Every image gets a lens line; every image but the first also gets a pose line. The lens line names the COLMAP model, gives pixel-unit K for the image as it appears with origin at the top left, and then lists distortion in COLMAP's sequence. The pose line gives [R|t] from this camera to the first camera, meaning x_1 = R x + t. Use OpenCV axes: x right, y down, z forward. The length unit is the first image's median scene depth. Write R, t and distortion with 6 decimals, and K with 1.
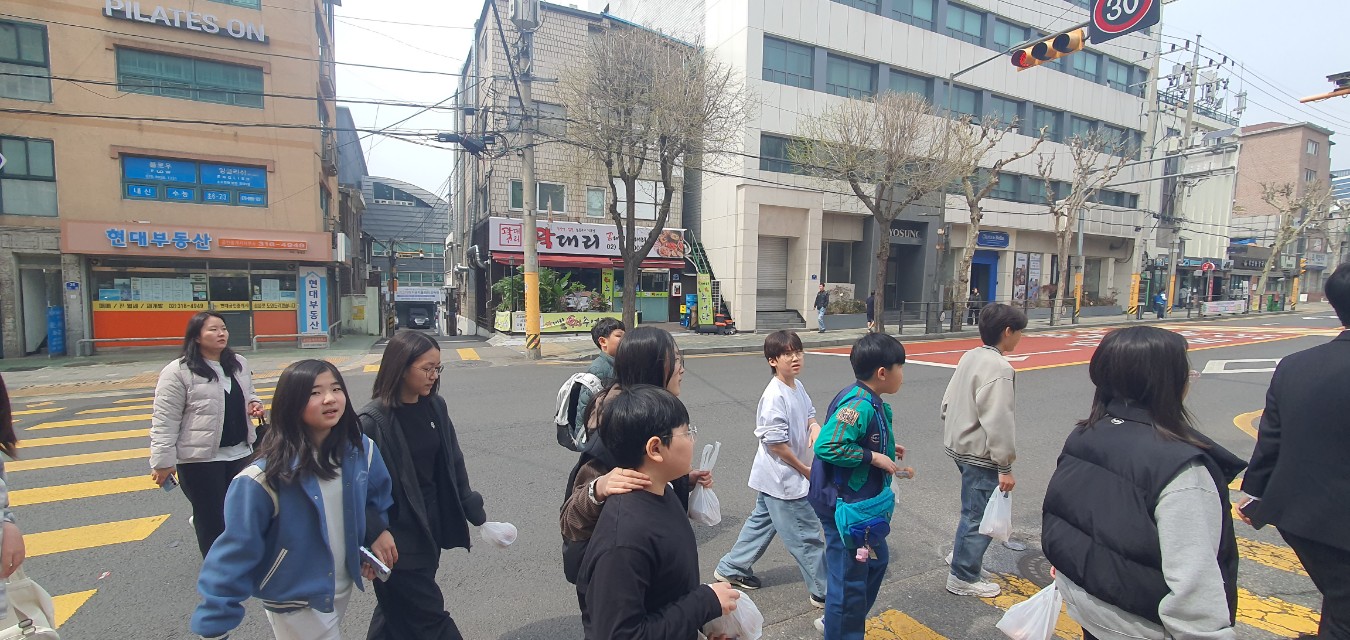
lens RADIAL K [[538.5, 0, 672.9], [0, 538.5, 314.1], [0, 0, 1]] dist [-0.005963, 0.000420]
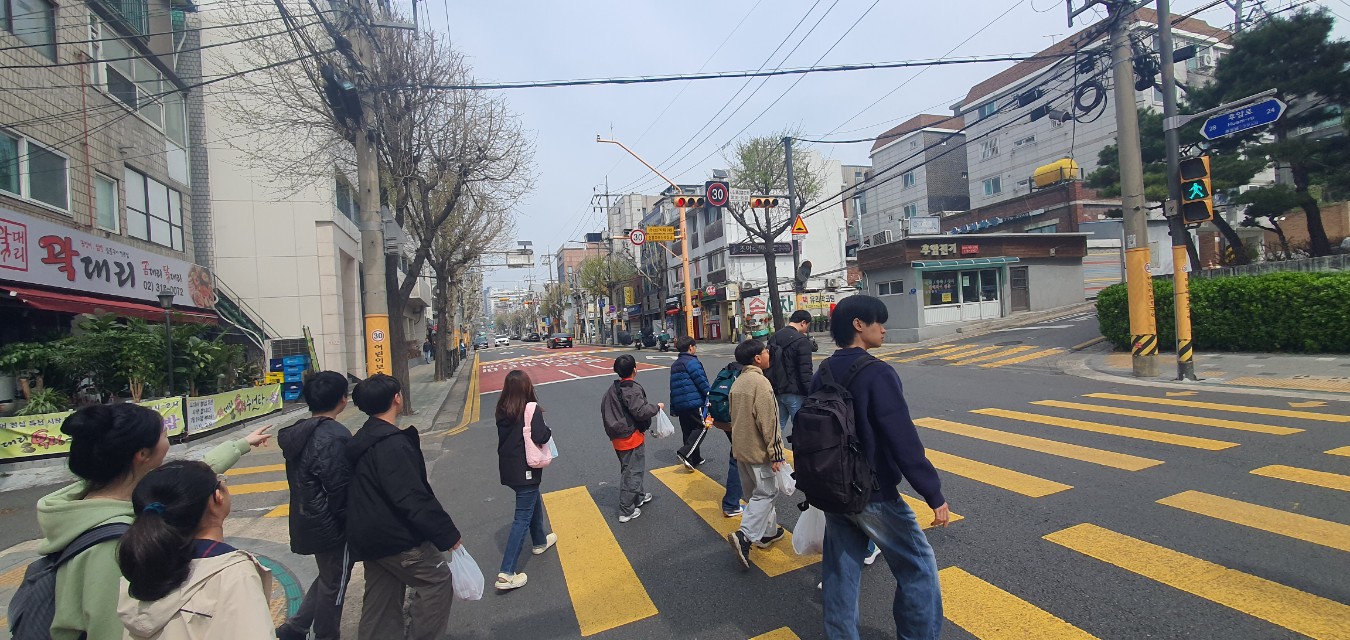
lens RADIAL K [[538.5, 0, 674.7], [0, 538.5, 323.3], [0, 0, 1]] dist [-0.005963, 0.000420]
pose [[0.097512, 0.000505, 0.995234, -0.593893], [0.120003, 0.992698, -0.012261, -0.009037], [-0.987973, 0.120627, 0.096740, 0.363331]]
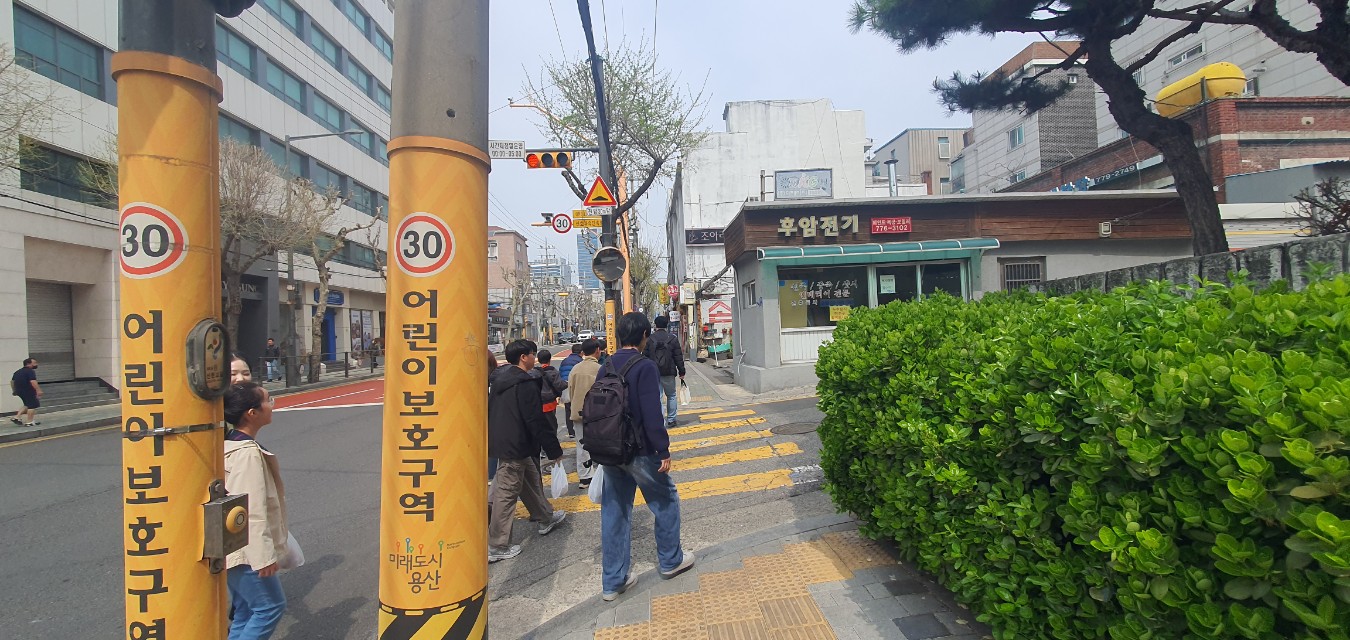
lens RADIAL K [[538.5, 0, 680.9], [0, 538.5, 316.3], [0, 0, 1]] dist [-0.005963, 0.000420]
pose [[0.389561, 0.010192, 0.920944, -0.148657], [0.078857, 0.995898, -0.044378, 0.004105], [-0.917619, 0.089911, 0.387159, -0.074814]]
